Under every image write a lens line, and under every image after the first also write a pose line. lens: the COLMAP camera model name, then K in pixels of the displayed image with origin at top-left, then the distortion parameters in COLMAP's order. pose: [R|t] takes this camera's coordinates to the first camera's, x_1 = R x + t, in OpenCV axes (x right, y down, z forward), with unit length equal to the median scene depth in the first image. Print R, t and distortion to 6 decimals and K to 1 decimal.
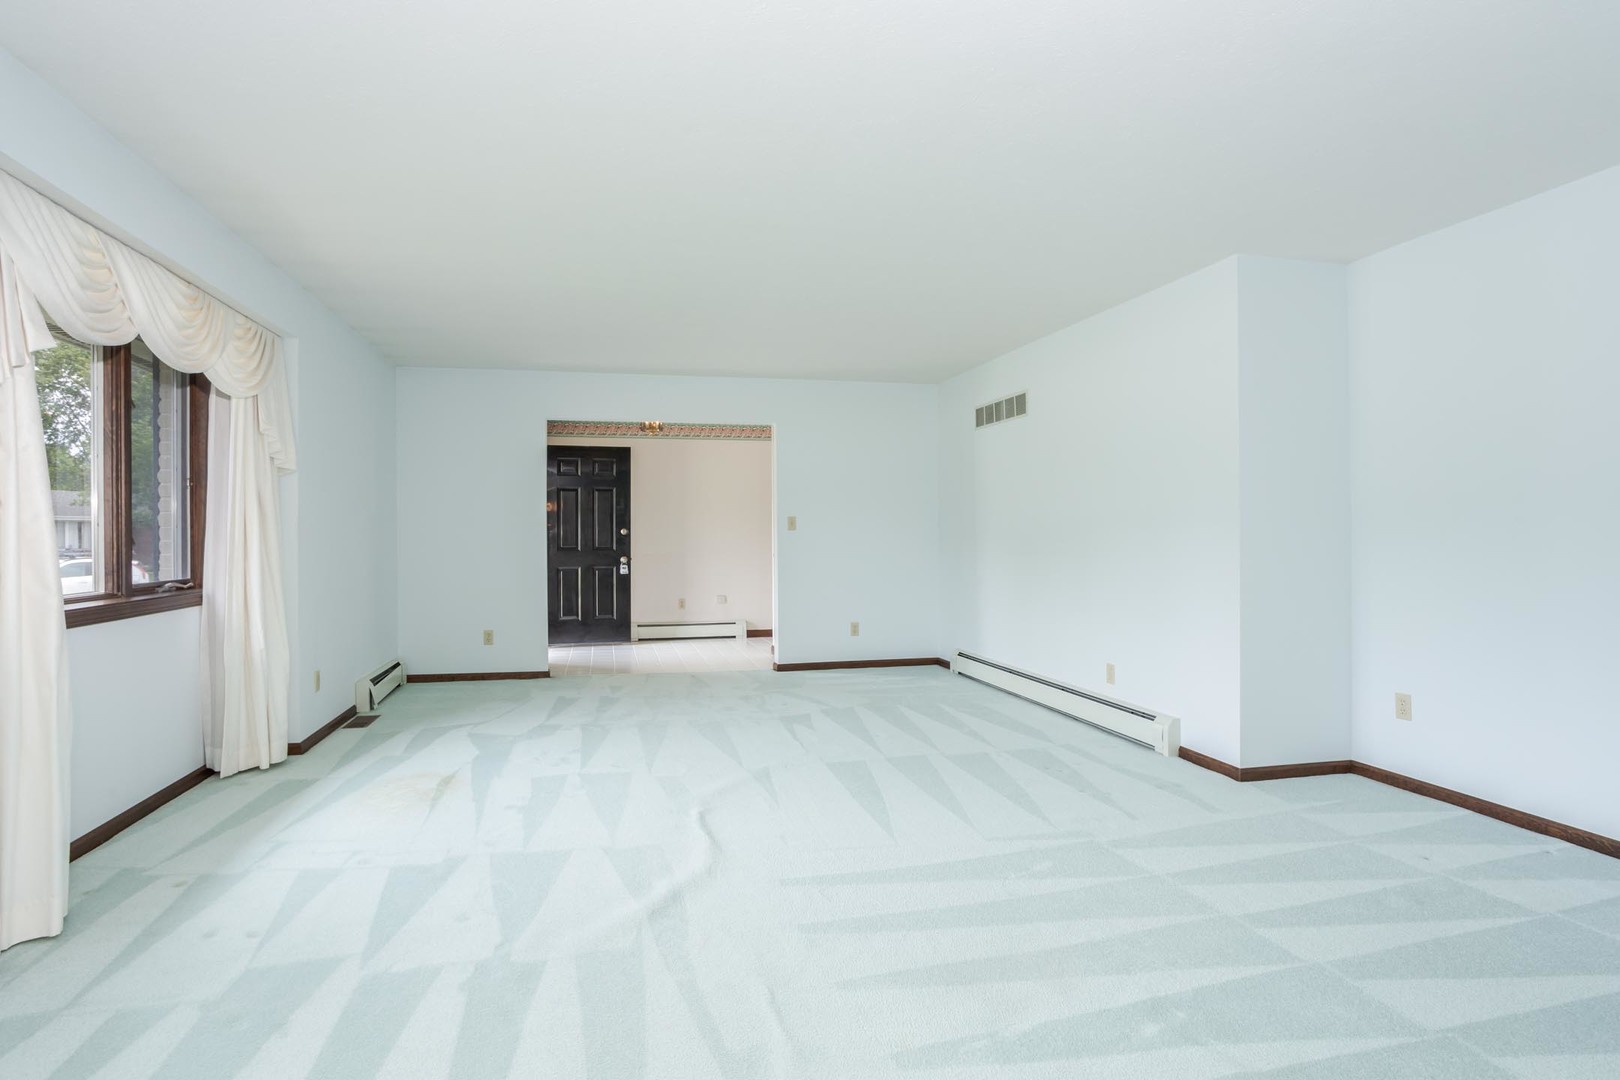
lens RADIAL K [[776.8, 0, 816.6], [0, 776.8, 515.4], [0, 0, 1]] dist [-0.049292, 0.025320]
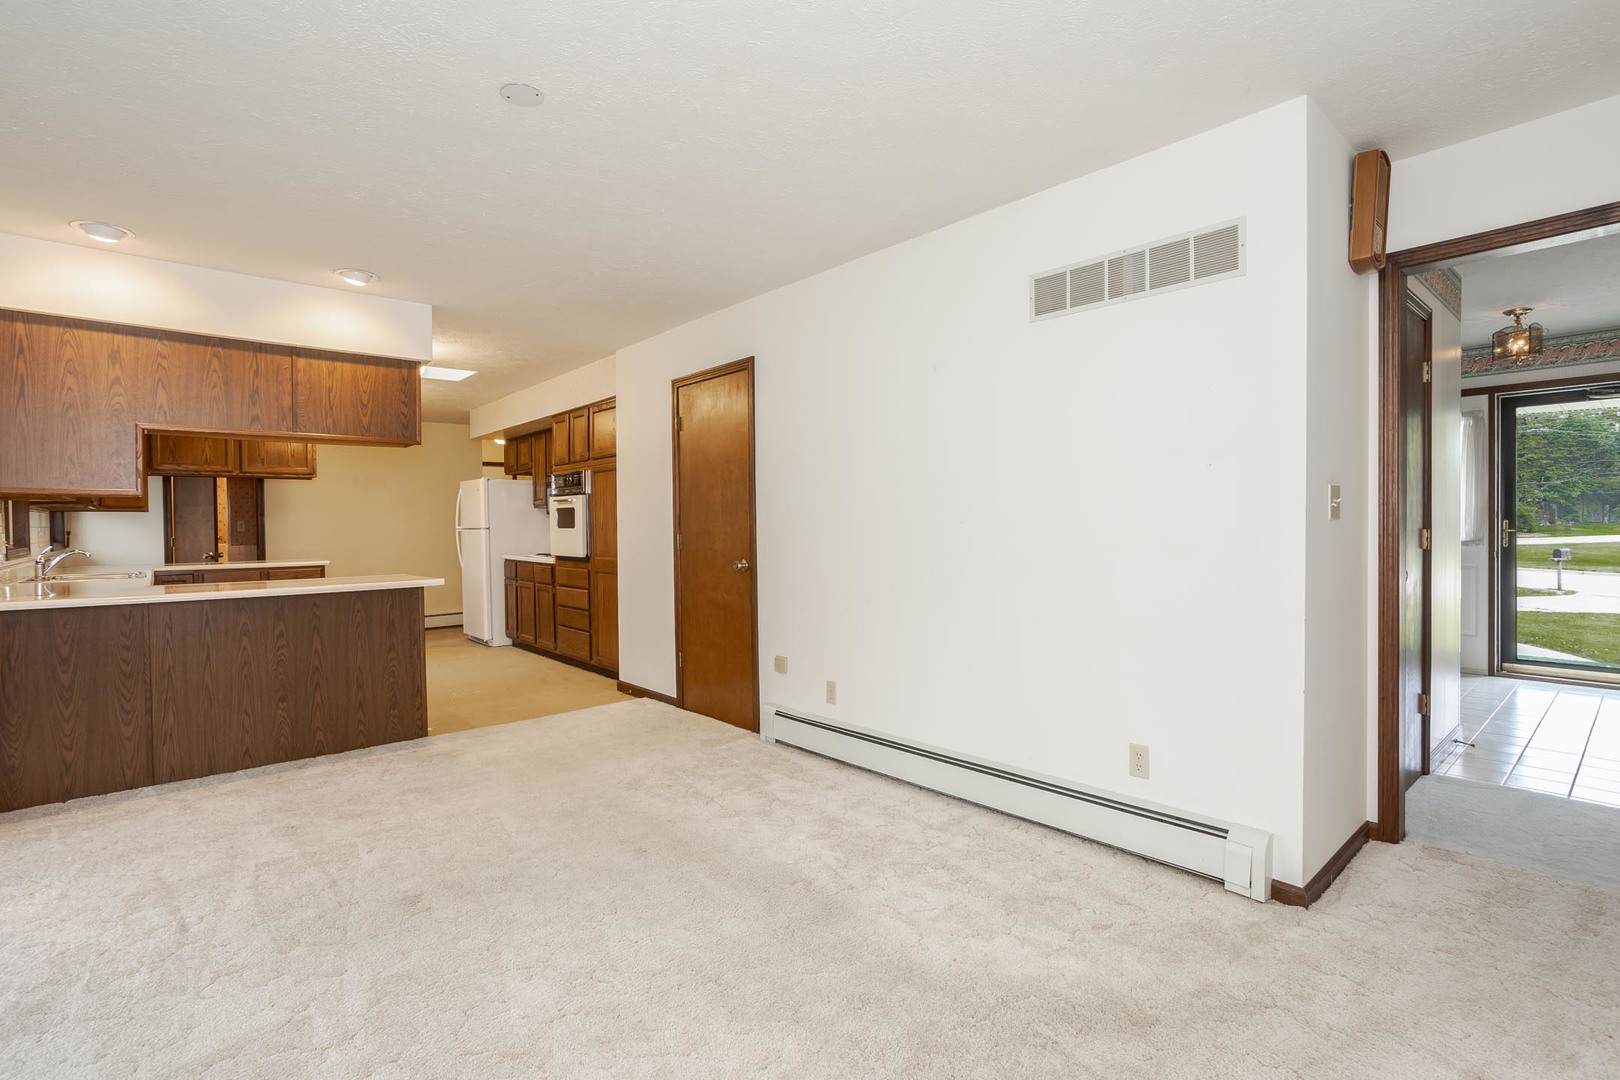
lens RADIAL K [[776.8, 0, 816.6], [0, 776.8, 515.4], [0, 0, 1]] dist [-0.049292, 0.025320]
pose [[0.894090, -0.001594, 0.447885, -0.130152], [-0.004056, 0.999924, 0.011655, 0.004404], [-0.447870, -0.012237, 0.894015, 0.631331]]
